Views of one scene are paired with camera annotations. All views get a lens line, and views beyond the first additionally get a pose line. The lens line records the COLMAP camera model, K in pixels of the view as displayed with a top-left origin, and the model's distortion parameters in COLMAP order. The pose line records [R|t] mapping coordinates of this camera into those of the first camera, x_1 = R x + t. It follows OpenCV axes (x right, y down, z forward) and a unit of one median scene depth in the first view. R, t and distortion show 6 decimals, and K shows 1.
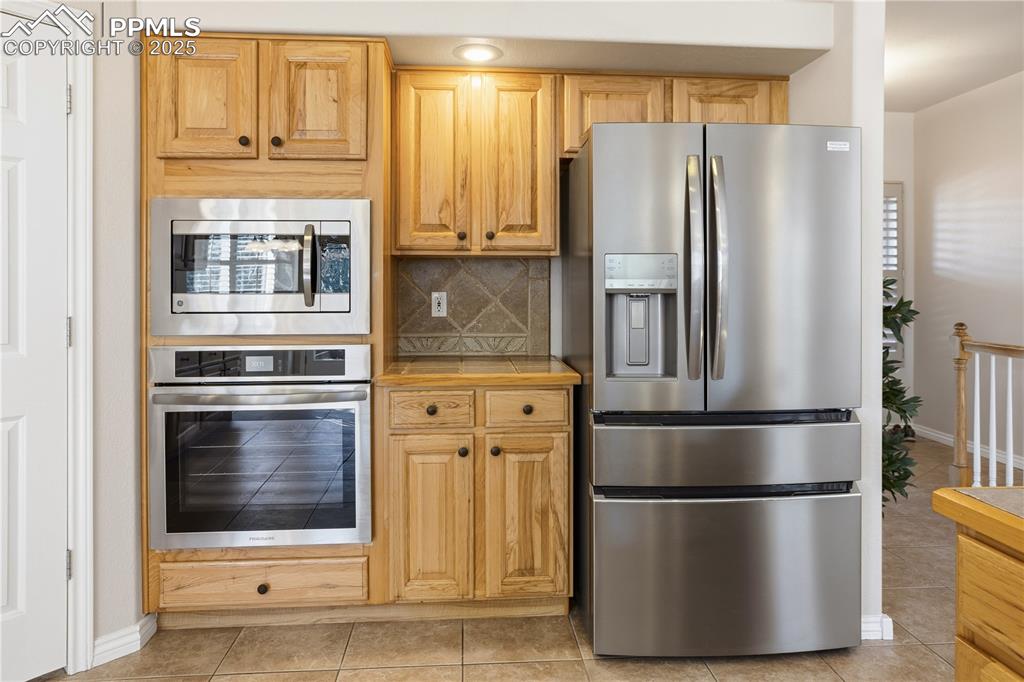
lens RADIAL K [[659.9, 0, 510.5], [0, 659.9, 286.2], [0, 0, 1]] dist [-0.039127, 0.030668]
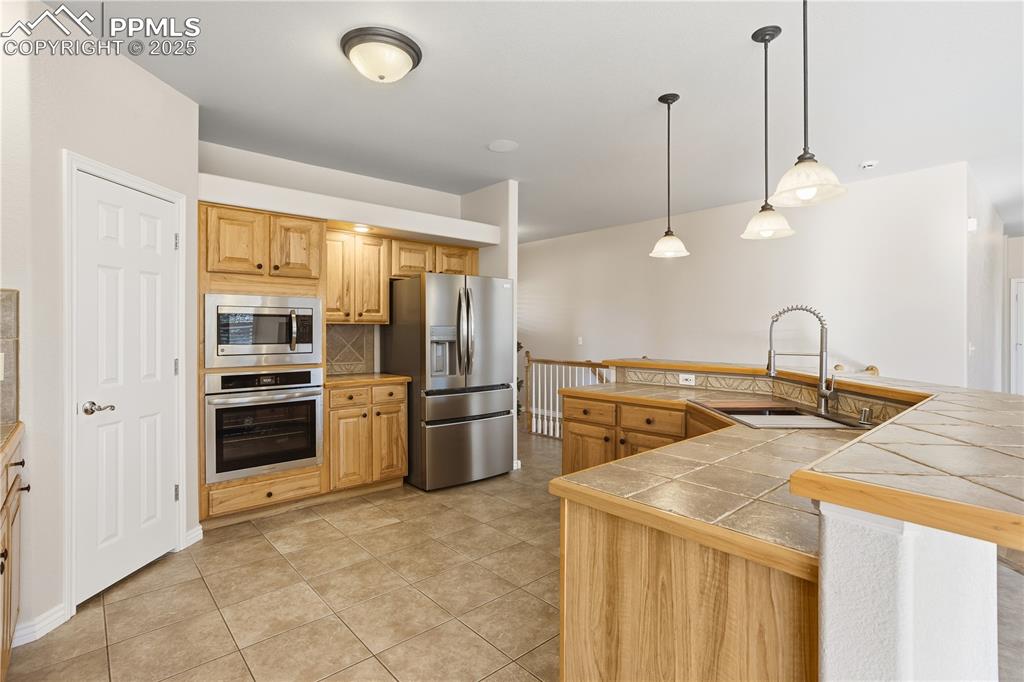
lens RADIAL K [[497.4, 0, 516.6], [0, 497.4, 330.3], [0, 0, 1]] dist [-0.024646, 0.000181]
pose [[0.792258, 0.001039, 0.610185, -0.677487], [-0.002427, 0.999996, 0.001448, -0.034305], [-0.610181, -0.002627, 0.792258, -0.612578]]
